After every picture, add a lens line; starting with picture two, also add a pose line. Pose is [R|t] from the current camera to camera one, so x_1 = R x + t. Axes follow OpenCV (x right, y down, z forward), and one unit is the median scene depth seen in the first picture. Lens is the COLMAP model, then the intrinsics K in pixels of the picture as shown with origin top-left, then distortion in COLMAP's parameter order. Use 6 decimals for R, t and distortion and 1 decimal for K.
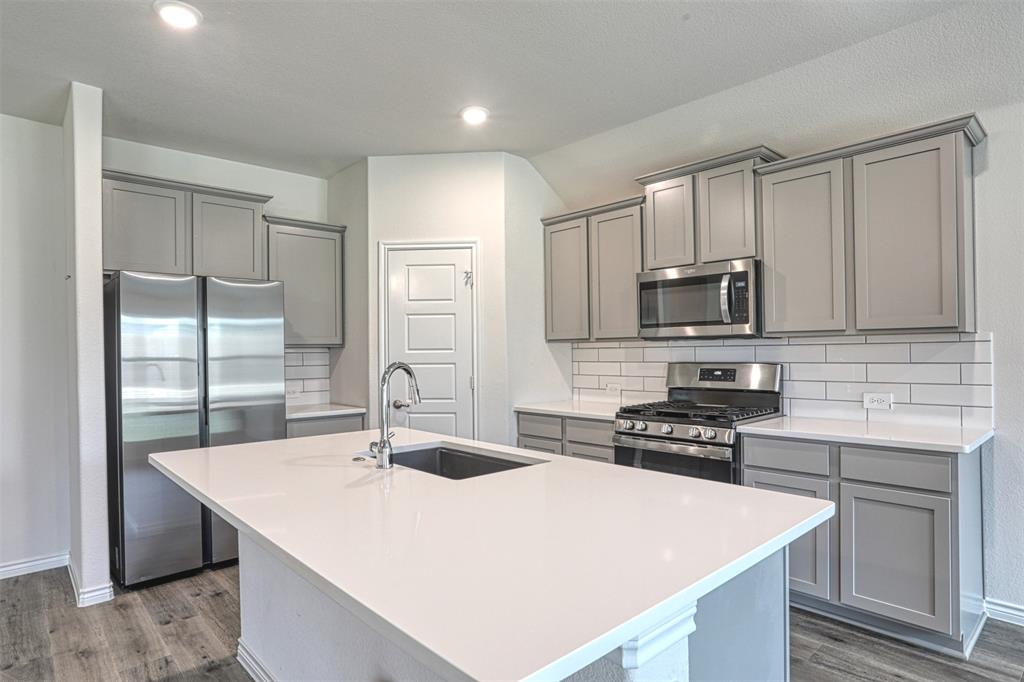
lens RADIAL K [[576.6, 0, 512.0], [0, 576.6, 341.0], [0, 0, 1]] dist [-0.028815, 0.000561]
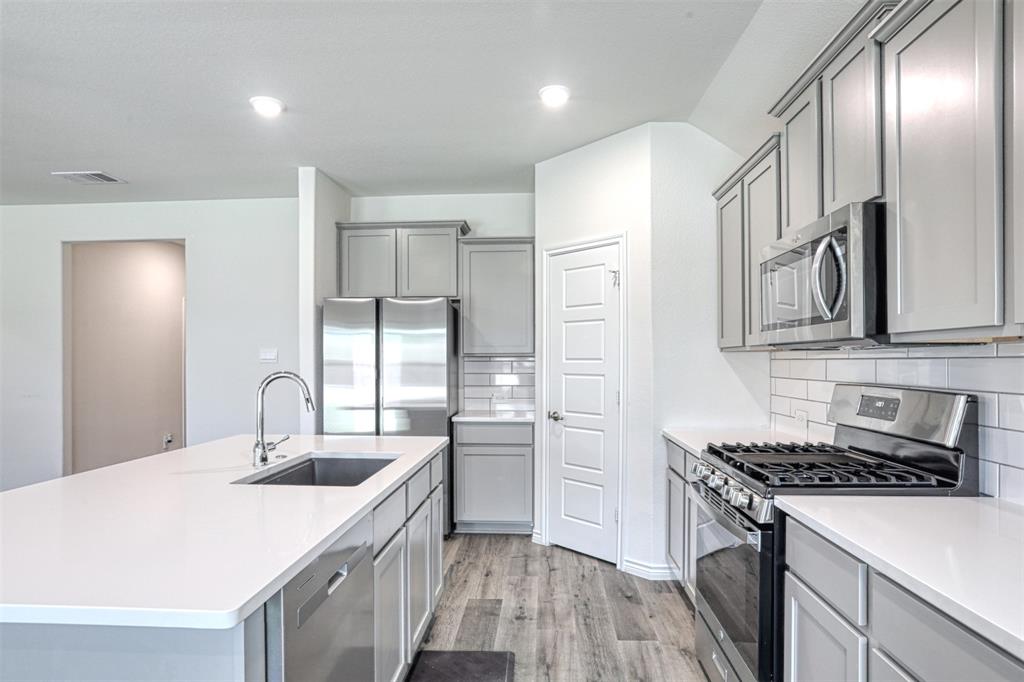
lens RADIAL K [[565.1, 0, 512.4], [0, 565.1, 353.5], [0, 0, 1]] dist [-0.086634, 0.000150]
pose [[0.699612, 0.003120, -0.714516, 0.422922], [0.003225, 0.999966, 0.007524, -0.001338], [0.714516, -0.007568, 0.699578, 0.294034]]
